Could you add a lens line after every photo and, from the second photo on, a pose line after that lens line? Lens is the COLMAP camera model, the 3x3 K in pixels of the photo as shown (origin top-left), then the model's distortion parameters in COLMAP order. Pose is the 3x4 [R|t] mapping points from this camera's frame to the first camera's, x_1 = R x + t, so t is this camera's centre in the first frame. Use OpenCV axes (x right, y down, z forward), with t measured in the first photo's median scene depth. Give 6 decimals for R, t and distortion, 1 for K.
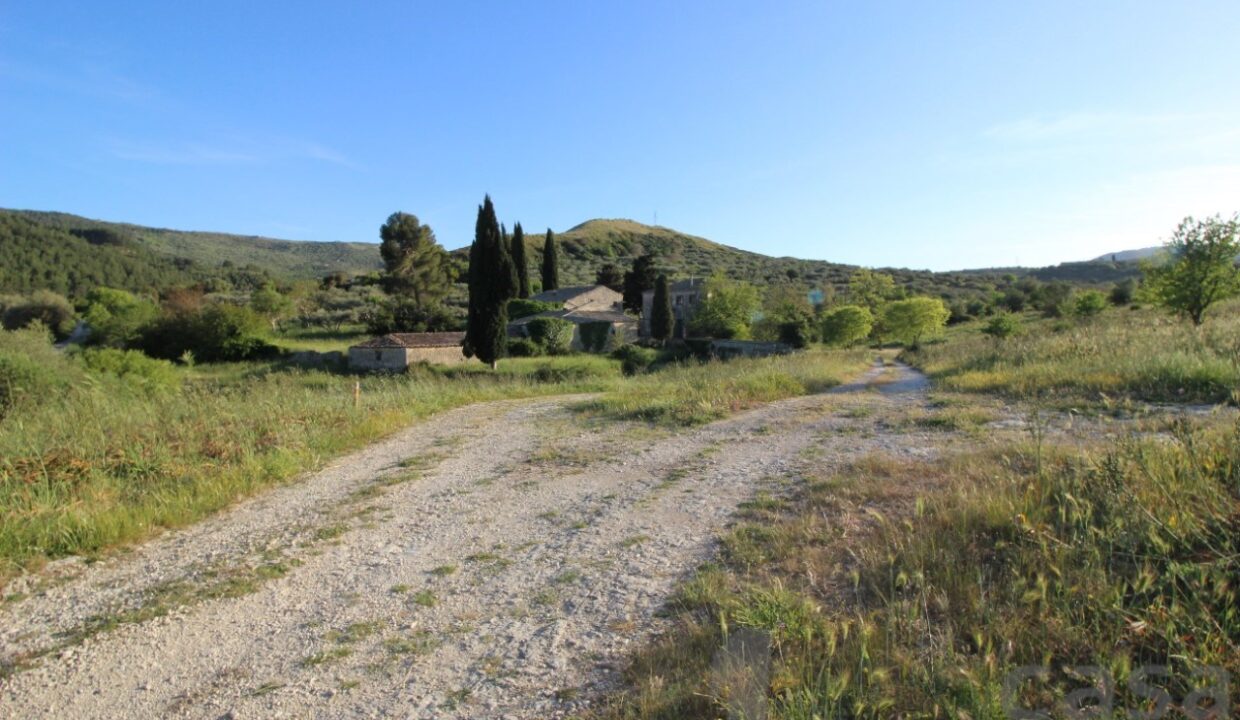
lens RADIAL K [[570.5, 0, 629.6], [0, 570.5, 358.4], [0, 0, 1]] dist [-0.011819, -0.005646]
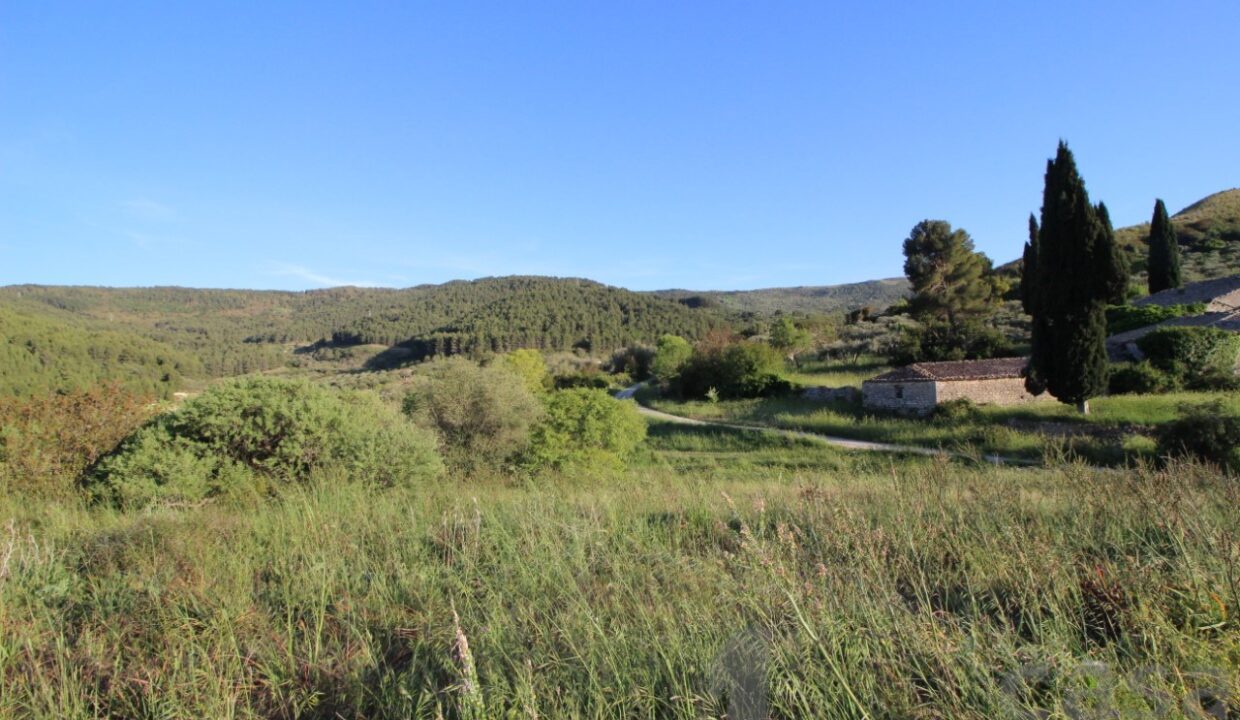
lens RADIAL K [[570.5, 0, 623.3], [0, 570.5, 364.5], [0, 0, 1]] dist [-0.011819, -0.005646]
pose [[0.631983, -0.039048, -0.773998, -0.054369], [0.000488, 0.998750, -0.049988, -0.002432], [0.774982, 0.031214, 0.631212, 0.155762]]
